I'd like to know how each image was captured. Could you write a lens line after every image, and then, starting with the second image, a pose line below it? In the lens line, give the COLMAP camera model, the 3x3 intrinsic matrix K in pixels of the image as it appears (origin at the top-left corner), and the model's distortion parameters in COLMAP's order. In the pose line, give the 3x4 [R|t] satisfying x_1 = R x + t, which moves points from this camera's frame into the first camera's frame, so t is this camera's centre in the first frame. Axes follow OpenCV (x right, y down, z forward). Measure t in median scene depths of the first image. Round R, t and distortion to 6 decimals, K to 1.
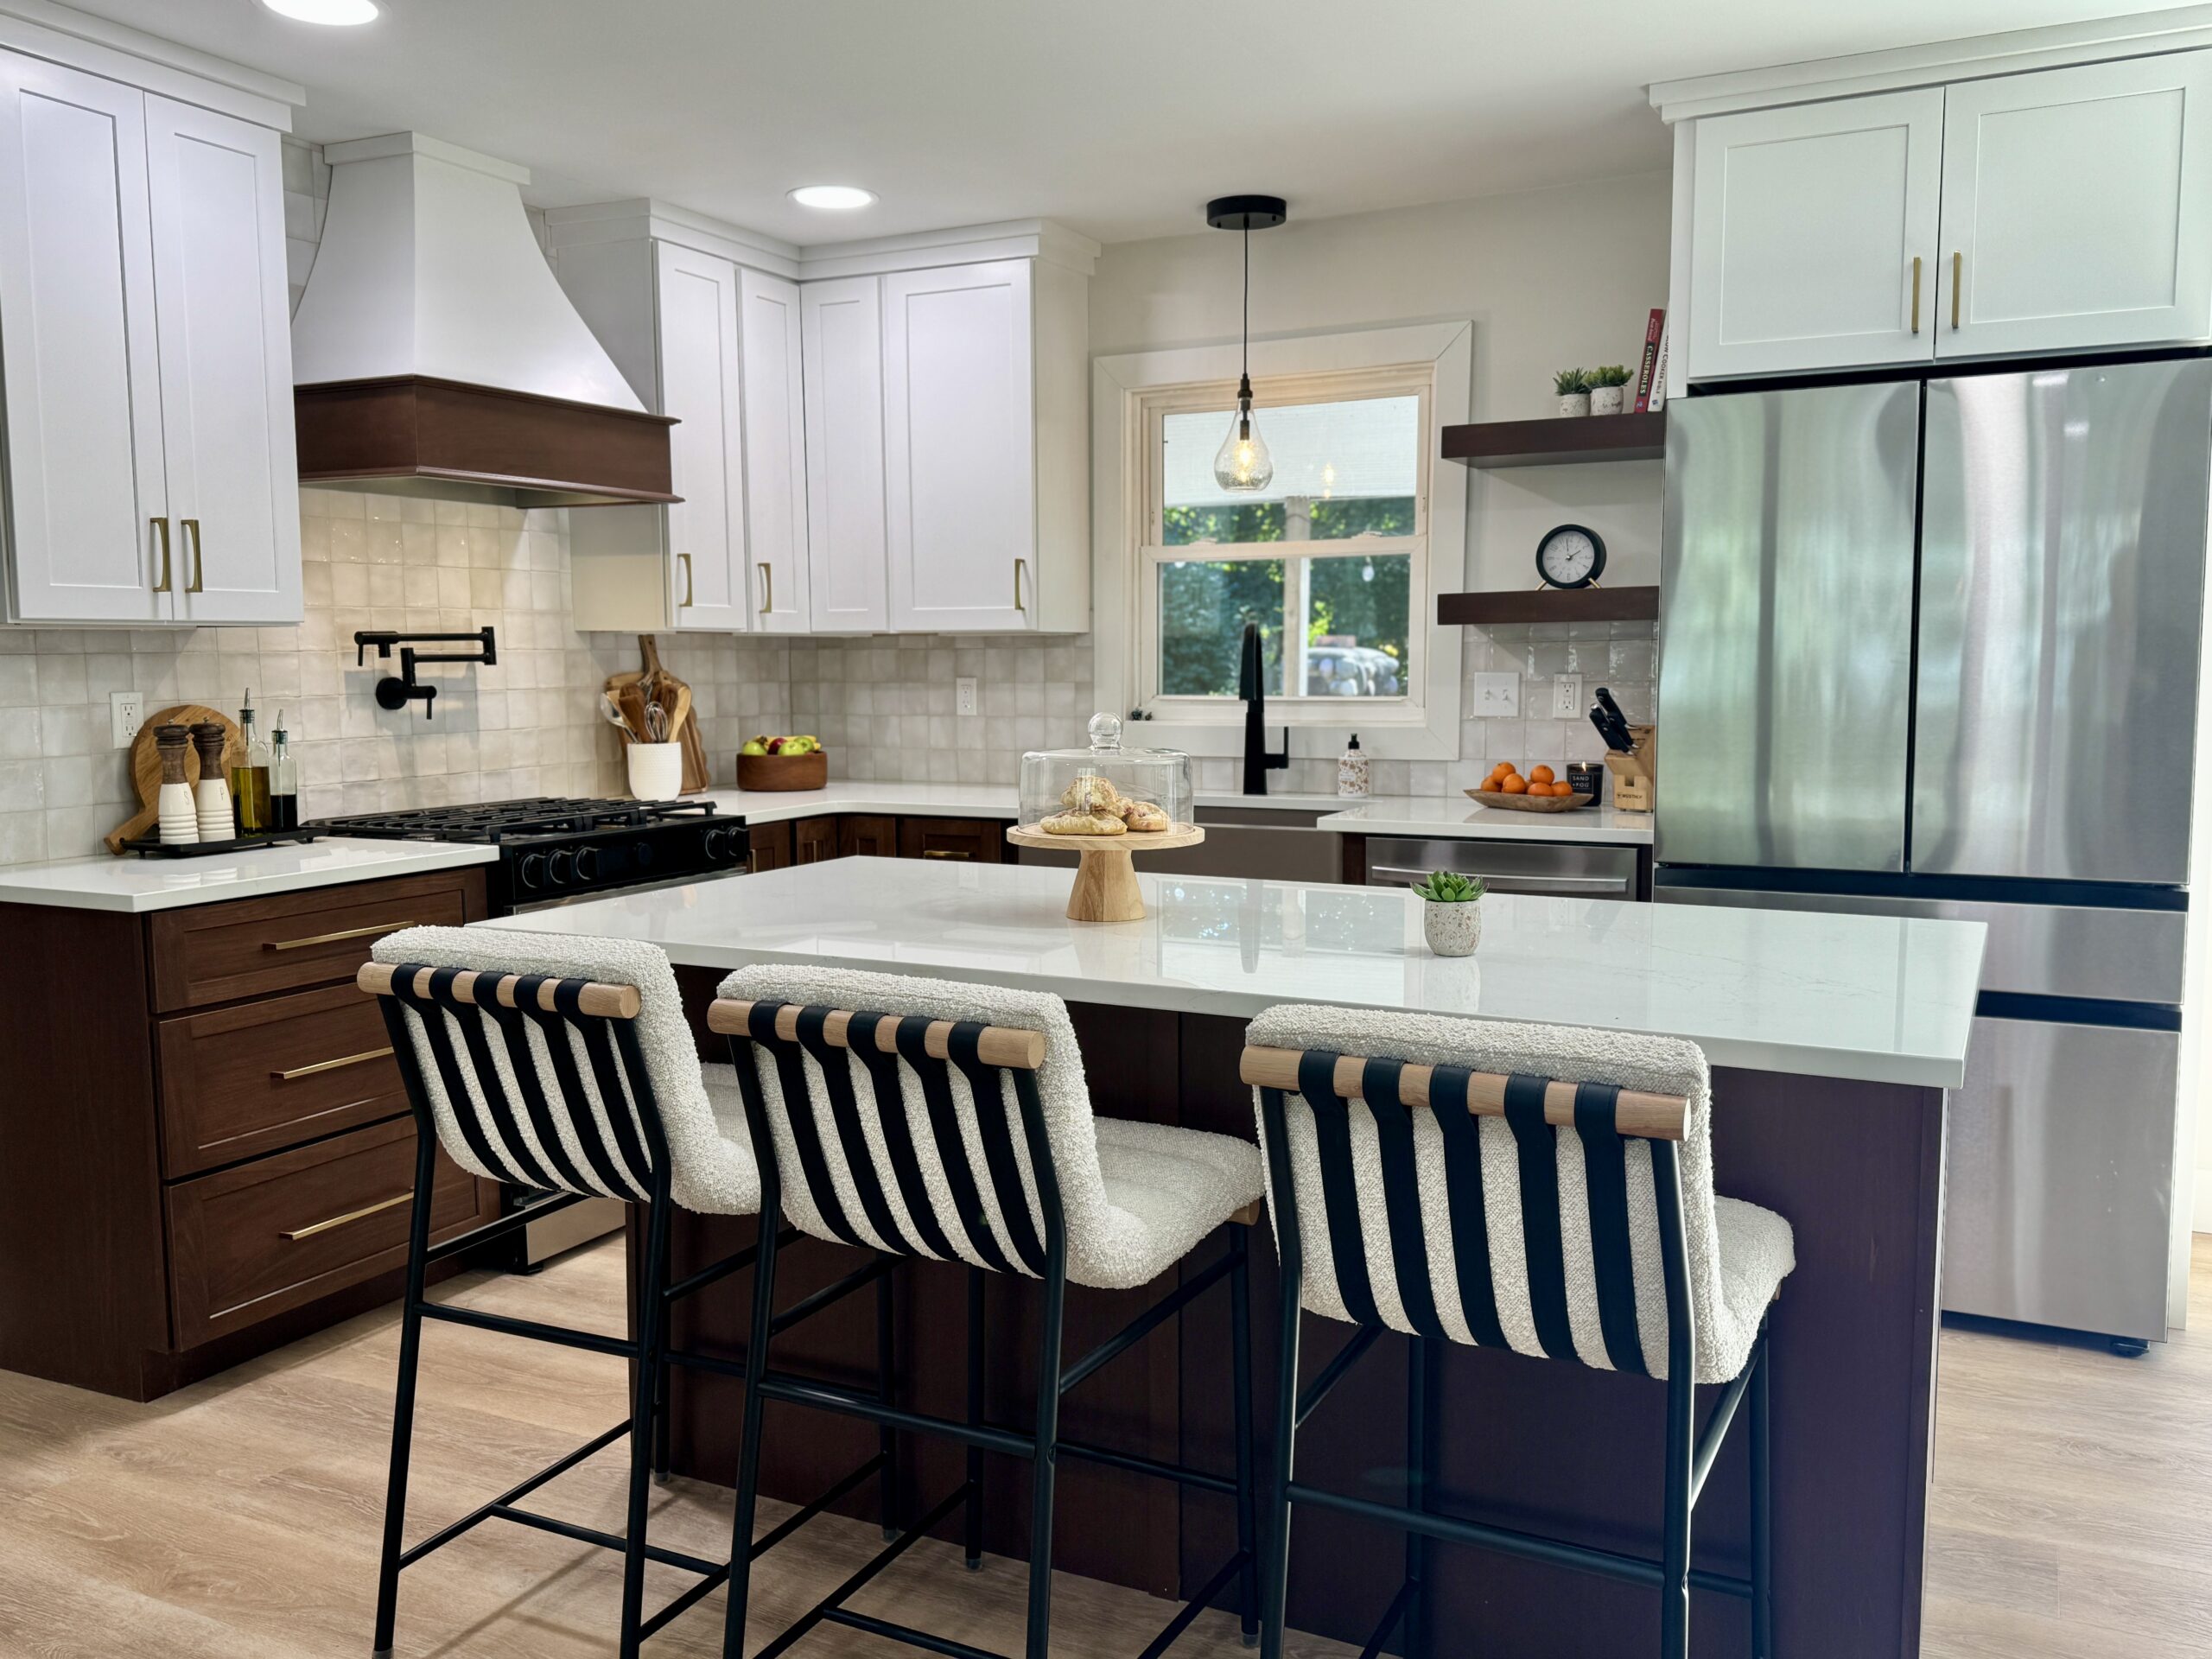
lens RADIAL K [[1797.6, 0, 1106.0], [0, 1797.6, 829.5], [0, 0, 1]] dist [0.098197, -0.142411]
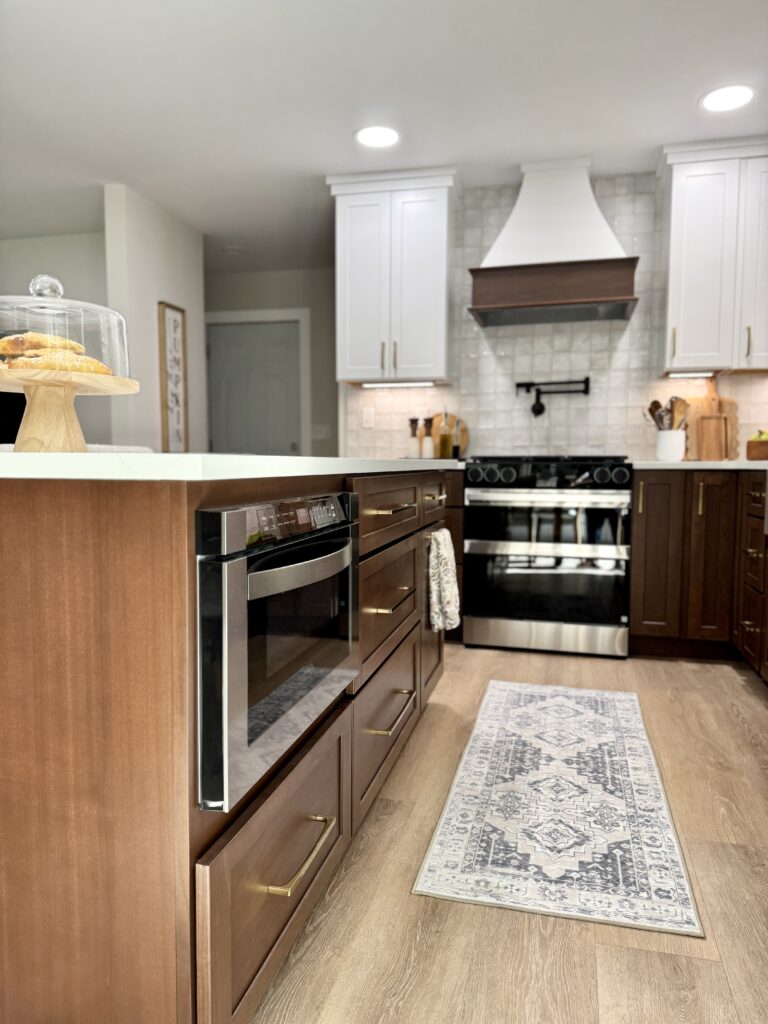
lens RADIAL K [[719.2, 0, 384.0], [0, 719.2, 512.0], [0, 0, 1]] dist [0.084554, -0.111461]
pose [[0.212507, 0.079462, -0.973923, 0.447946], [-0.099557, 0.993262, 0.059317, 0.020709], [0.972075, 0.084356, 0.218987, 0.559922]]
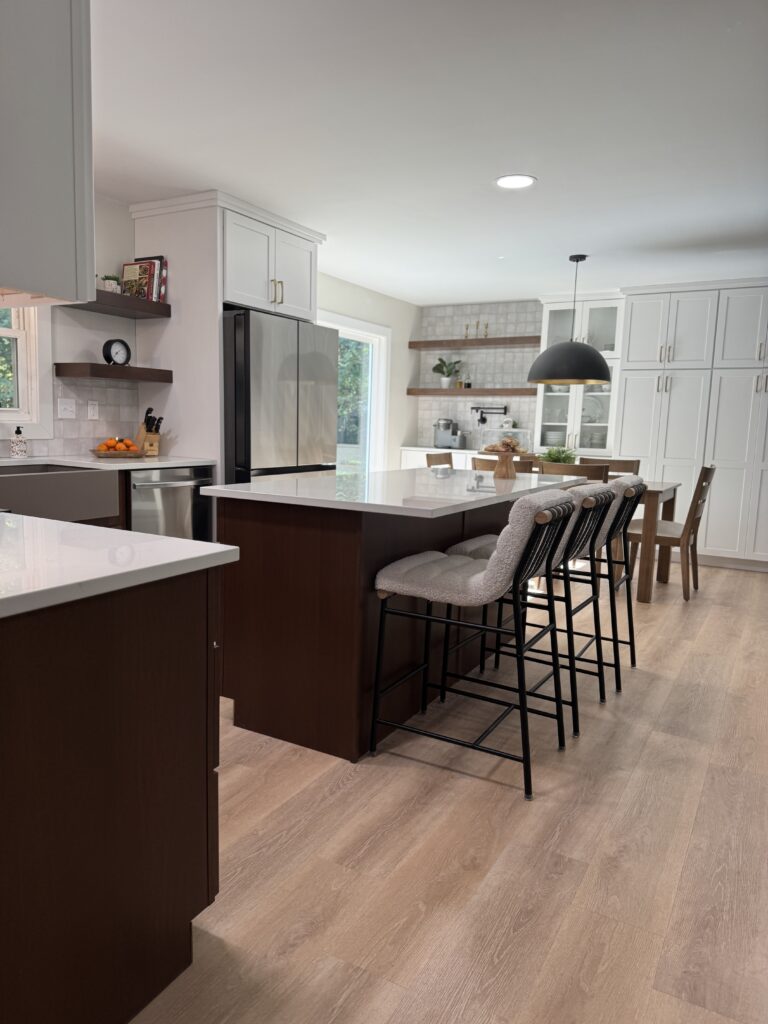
lens RADIAL K [[719.2, 0, 384.0], [0, 719.2, 512.0], [0, 0, 1]] dist [0.084554, -0.111461]
pose [[0.036413, -0.117495, 0.992406, -0.687279], [0.064307, 0.991282, 0.115002, -0.026772], [-0.997266, 0.059631, 0.043651, 0.583554]]
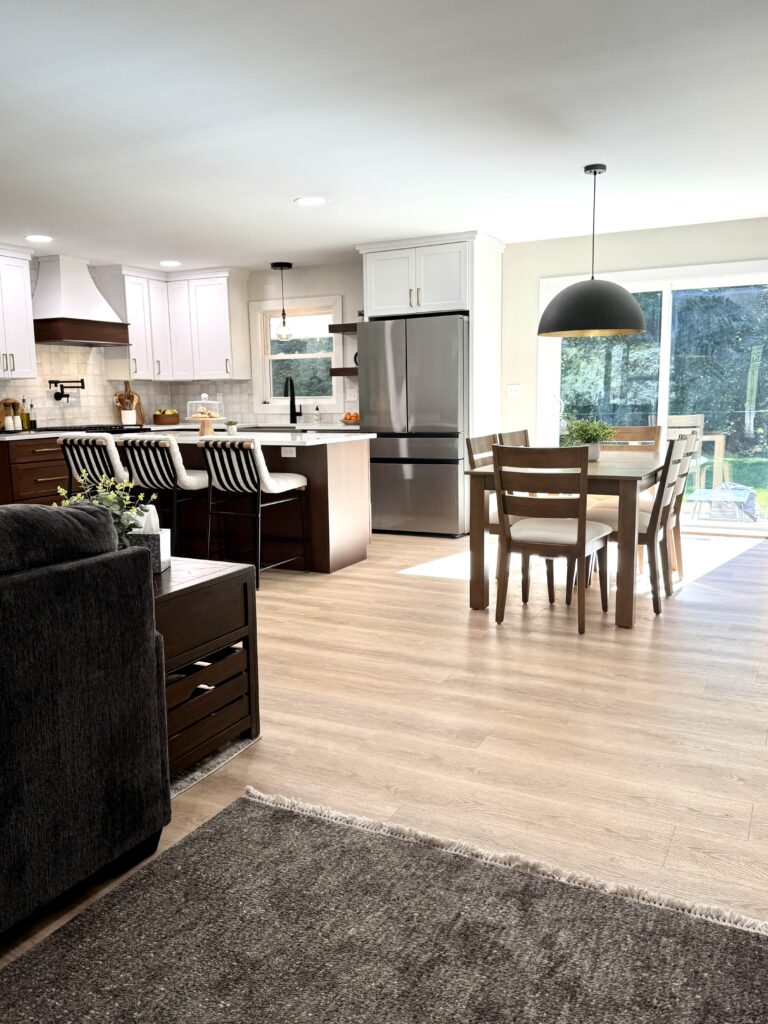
lens RADIAL K [[832.2, 0, 376.9], [0, 832.2, 515.9], [0, 0, 1]] dist [0.098197, -0.142411]
pose [[0.999918, -0.011281, -0.006132, 0.277931], [0.011565, 0.998758, 0.048459, 0.094322], [0.005577, -0.048526, 0.998806, -0.754680]]
